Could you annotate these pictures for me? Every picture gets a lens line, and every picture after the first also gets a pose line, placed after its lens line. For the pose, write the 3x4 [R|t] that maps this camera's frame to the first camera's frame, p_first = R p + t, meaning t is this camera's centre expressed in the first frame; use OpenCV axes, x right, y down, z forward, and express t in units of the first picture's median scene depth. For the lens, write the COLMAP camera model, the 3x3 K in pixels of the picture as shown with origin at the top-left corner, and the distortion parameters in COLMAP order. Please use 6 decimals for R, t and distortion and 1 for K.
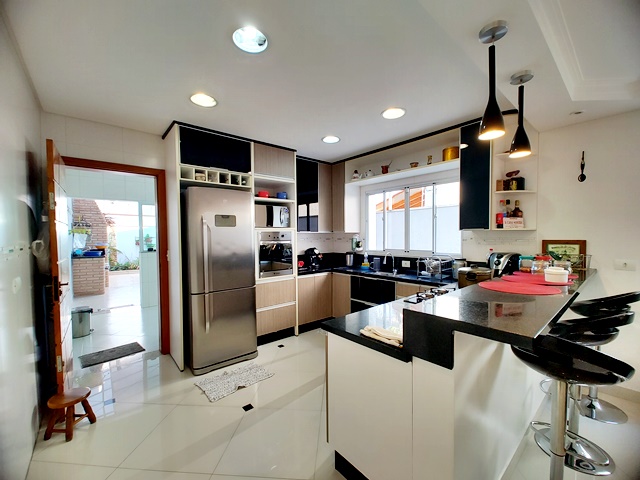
lens RADIAL K [[265.6, 0, 319.0], [0, 265.6, 242.2], [0, 0, 1]] dist [0.001993, -0.001205]
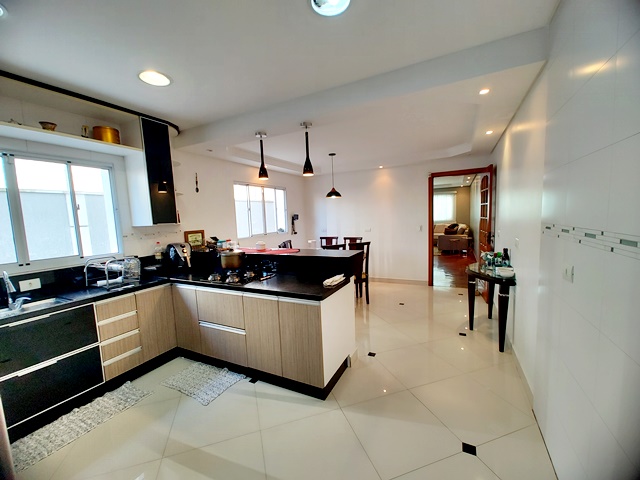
lens RADIAL K [[265.6, 0, 320.3], [0, 265.6, 241.2], [0, 0, 1]] dist [0.001993, -0.001205]
pose [[-0.385736, -0.055654, 0.920929, -0.527272], [0.074134, 0.993082, 0.091066, -0.024171], [-0.919626, 0.103400, -0.378941, 0.691854]]
